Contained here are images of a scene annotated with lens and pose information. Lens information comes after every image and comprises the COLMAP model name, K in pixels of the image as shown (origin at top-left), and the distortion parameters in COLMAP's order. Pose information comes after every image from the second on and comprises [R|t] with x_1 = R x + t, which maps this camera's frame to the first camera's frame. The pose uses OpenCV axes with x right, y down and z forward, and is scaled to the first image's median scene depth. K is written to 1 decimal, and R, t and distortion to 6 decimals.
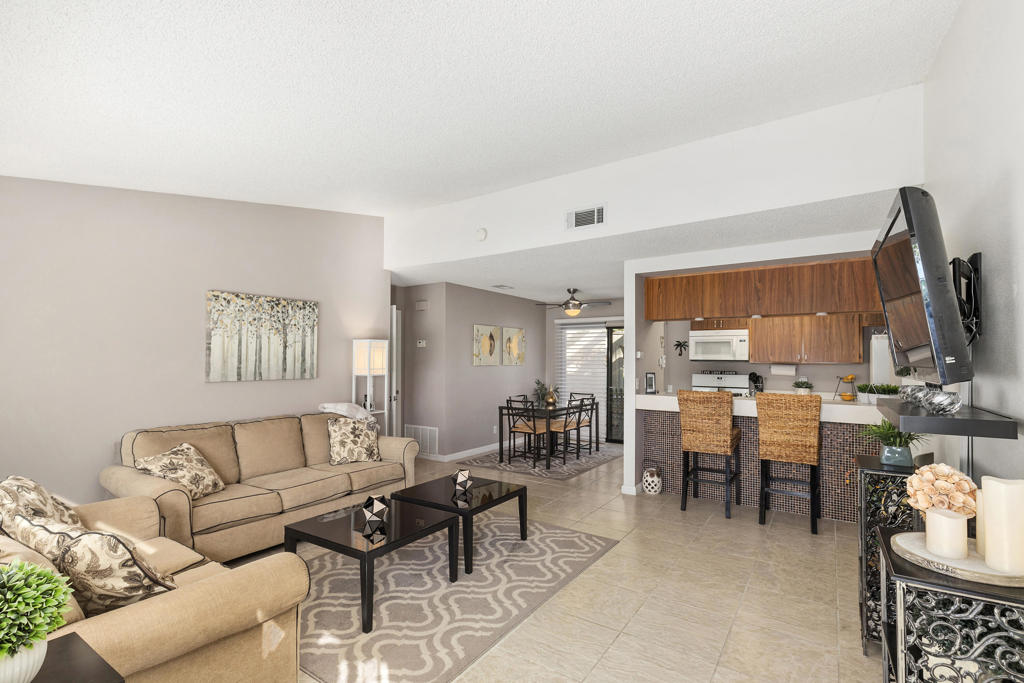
lens RADIAL K [[461.9, 0, 516.9], [0, 461.9, 352.2], [0, 0, 1]] dist [-0.002640, -0.000500]
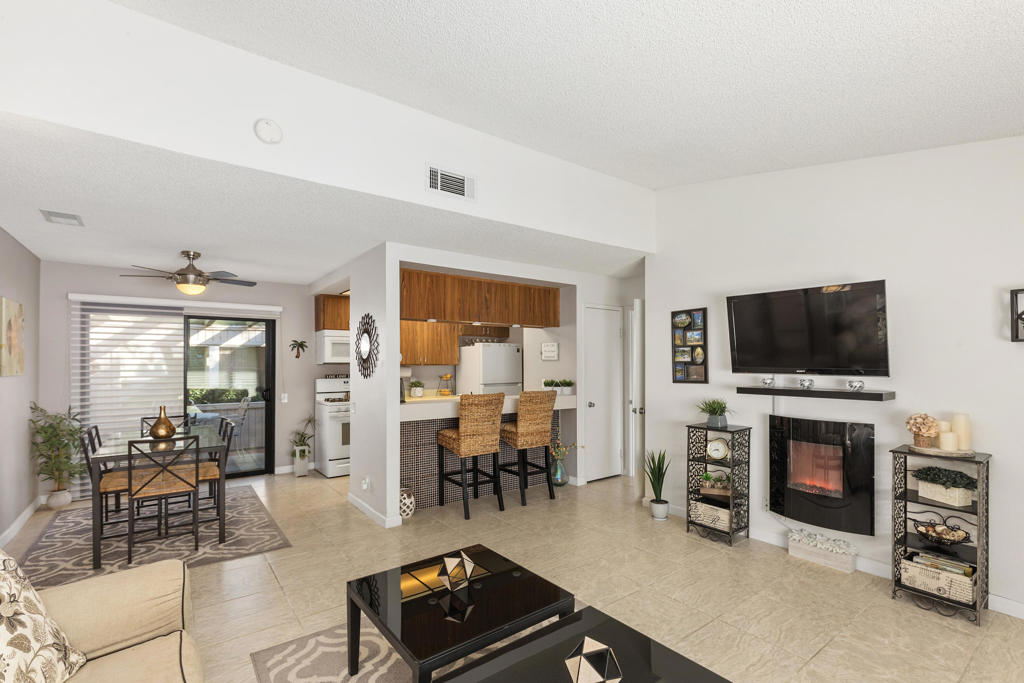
lens RADIAL K [[461.9, 0, 512.2], [0, 461.9, 359.3], [0, 0, 1]] dist [-0.002640, -0.000500]
pose [[0.330591, 0.004069, 0.943765, -0.581030], [-0.011597, 0.999933, -0.000249, 0.008412], [-0.943703, -0.010862, 0.330616, 0.665813]]
